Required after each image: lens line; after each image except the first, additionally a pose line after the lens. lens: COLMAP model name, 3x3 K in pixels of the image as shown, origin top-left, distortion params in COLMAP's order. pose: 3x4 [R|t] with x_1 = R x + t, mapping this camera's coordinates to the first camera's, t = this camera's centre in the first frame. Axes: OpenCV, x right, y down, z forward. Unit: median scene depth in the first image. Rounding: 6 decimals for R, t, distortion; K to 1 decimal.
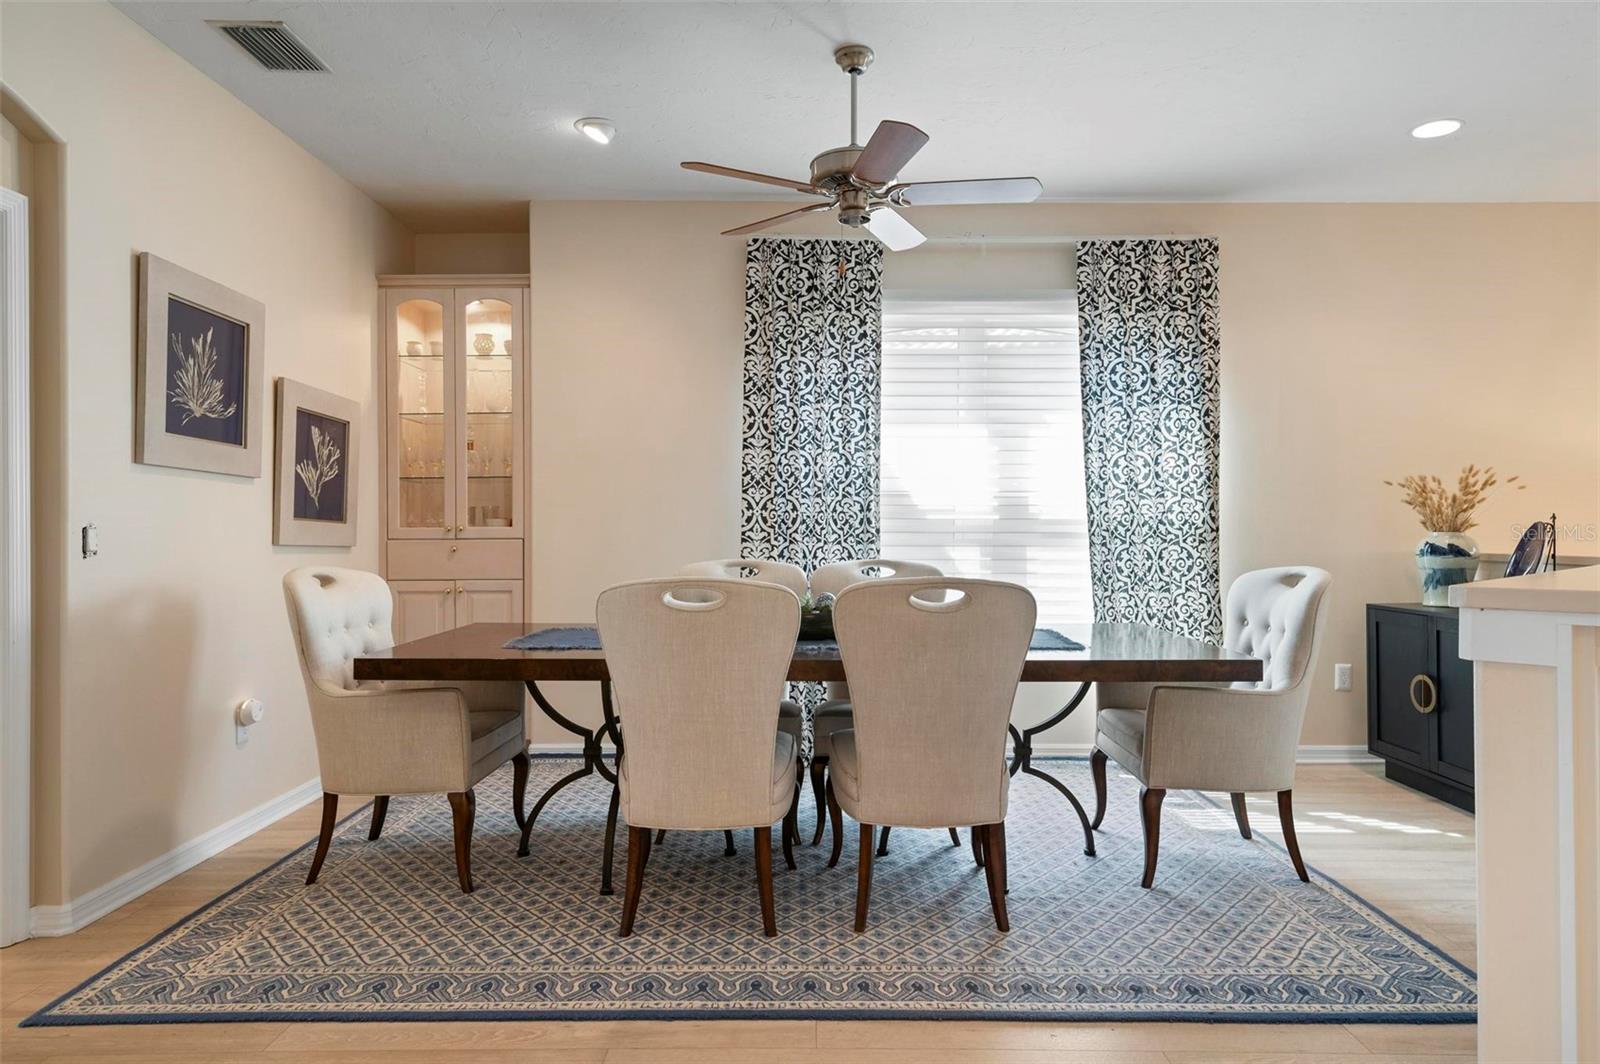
lens RADIAL K [[996.9, 0, 810.6], [0, 996.9, 540.2], [0, 0, 1]] dist [0.046891, -0.003138]
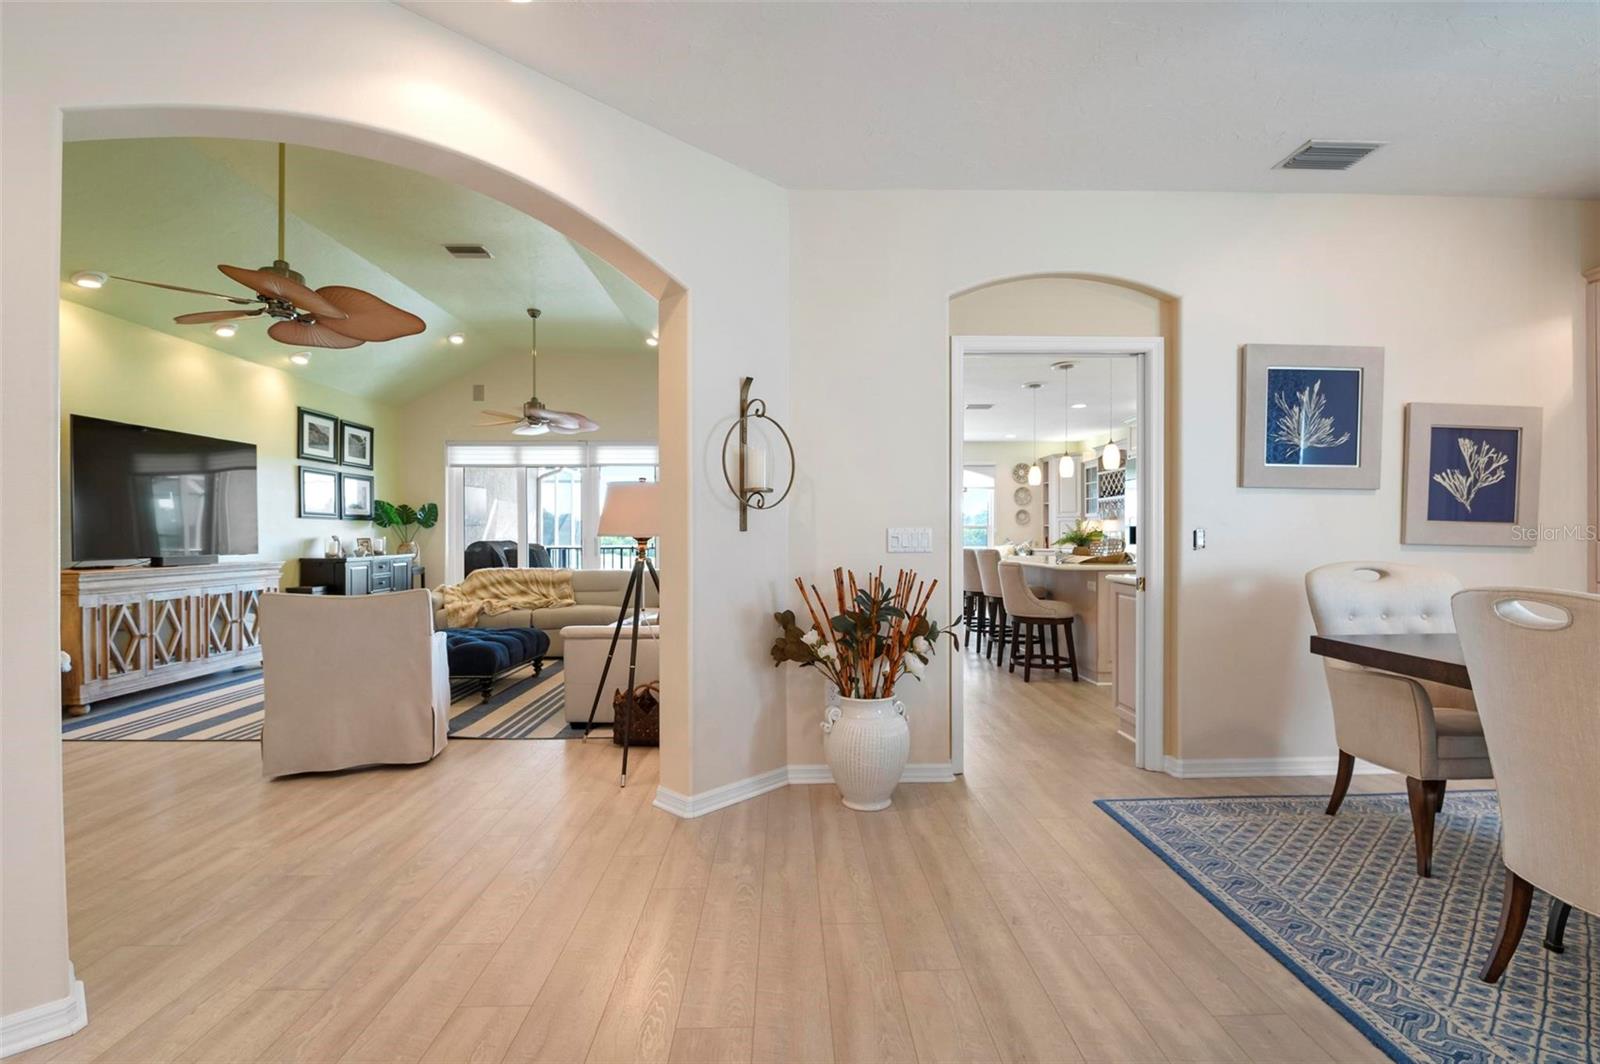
lens RADIAL K [[748.8, 0, 813.0], [0, 748.8, 543.4], [0, 0, 1]] dist [-0.013363, -0.001211]
pose [[0.032540, 0.010360, -0.999417, 0.411562], [-0.006029, 0.999930, 0.010169, -0.000912], [0.999452, 0.005695, 0.032601, 0.342645]]
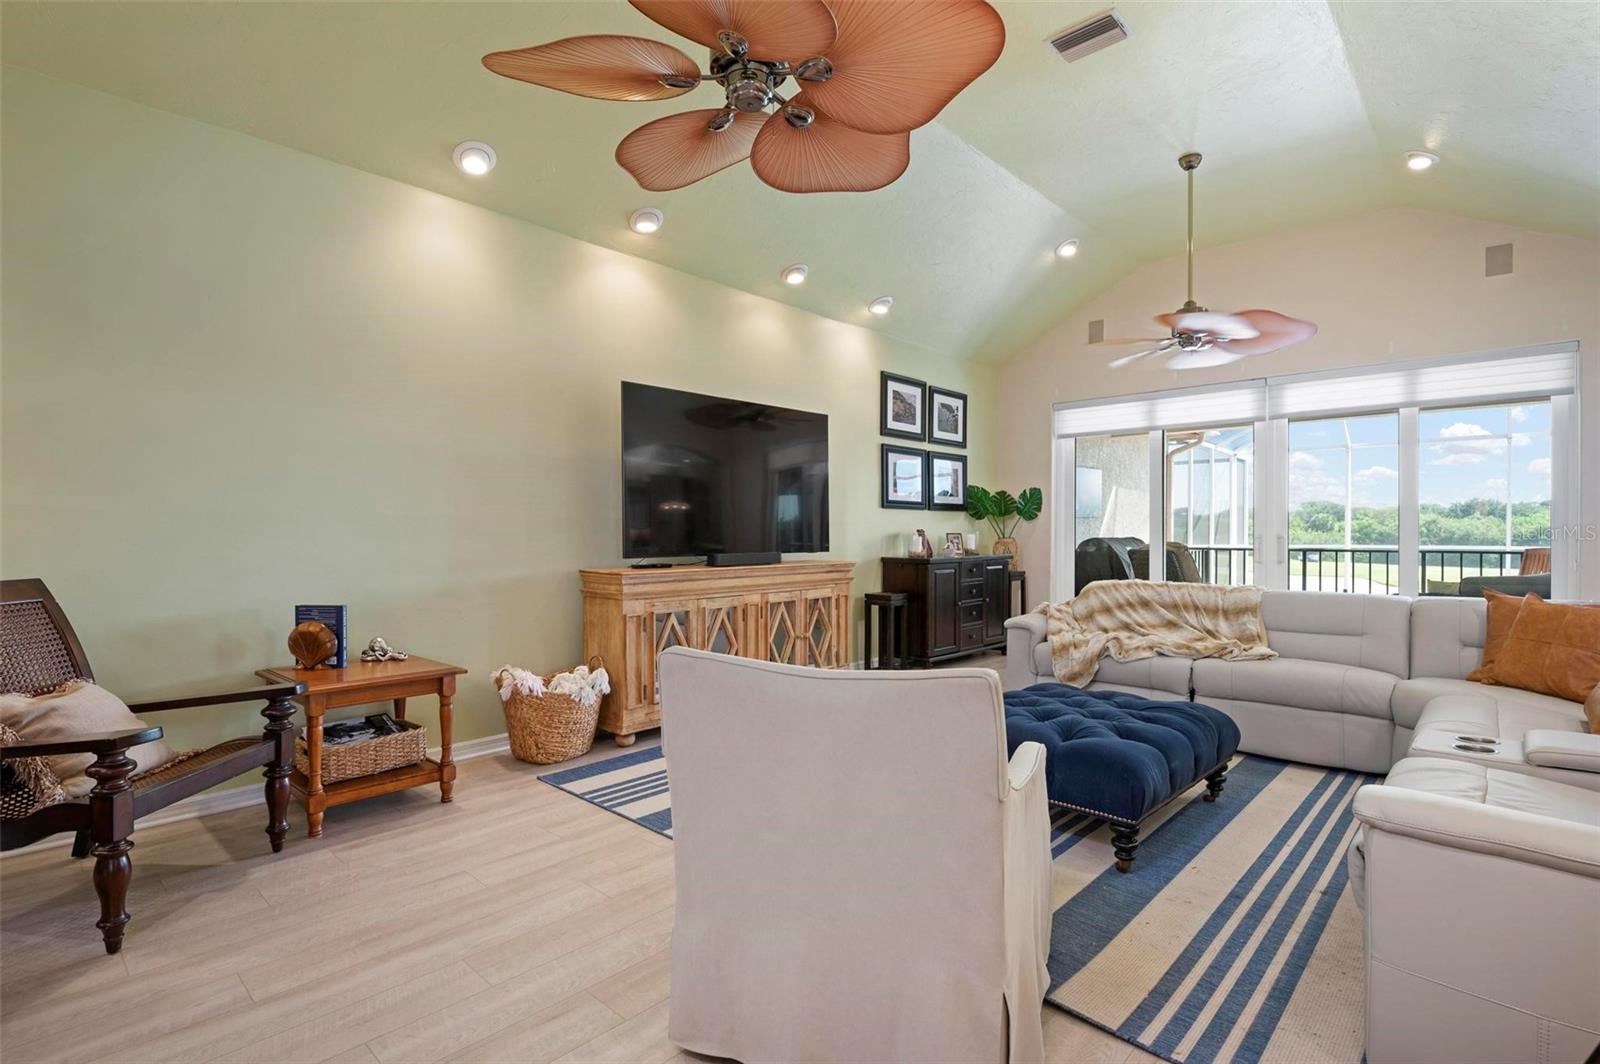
lens RADIAL K [[748.8, 0, 817.4], [0, 748.8, 538.4], [0, 0, 1]] dist [-0.013363, -0.001211]
pose [[-0.666748, 0.005573, -0.745262, -0.347564], [-0.006745, 0.999886, 0.013512, 0.005745], [0.745253, 0.014036, -0.666635, 0.003336]]
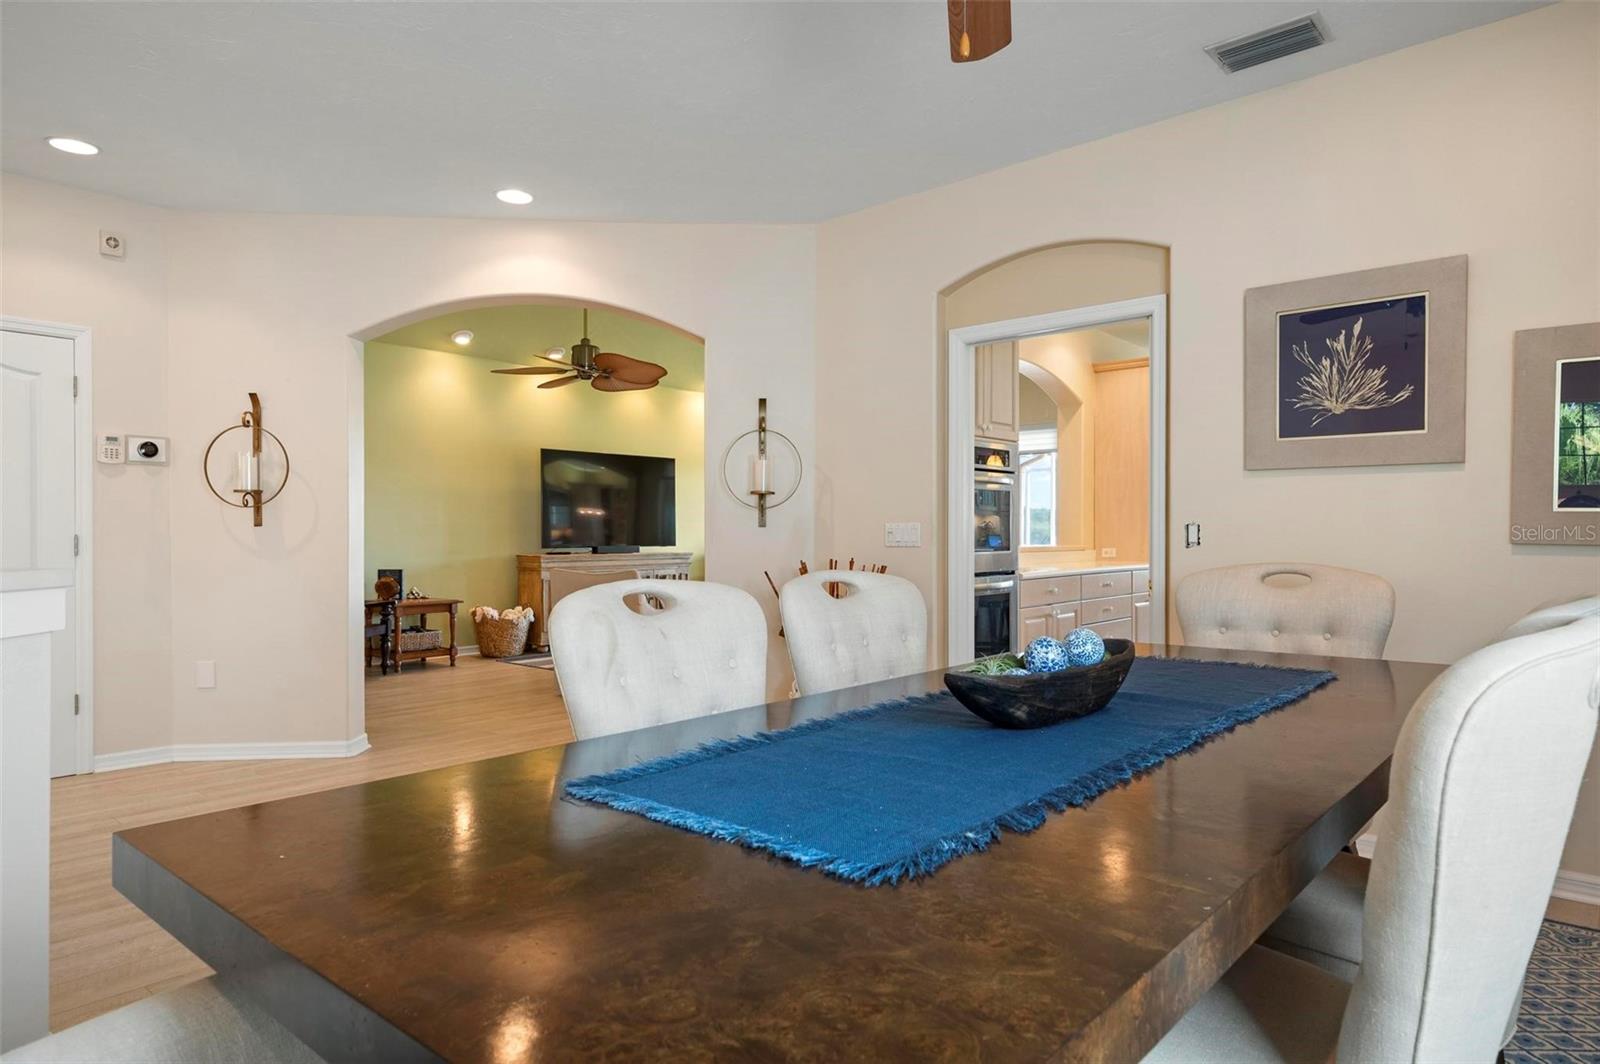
lens RADIAL K [[996.9, 0, 815.5], [0, 996.9, 541.3], [0, 0, 1]] dist [0.046891, -0.003138]
pose [[-0.665254, 0.006977, -0.746584, 0.553265], [-0.004590, 0.999899, 0.013434, -0.005251], [0.746603, 0.012363, -0.665155, 1.416111]]
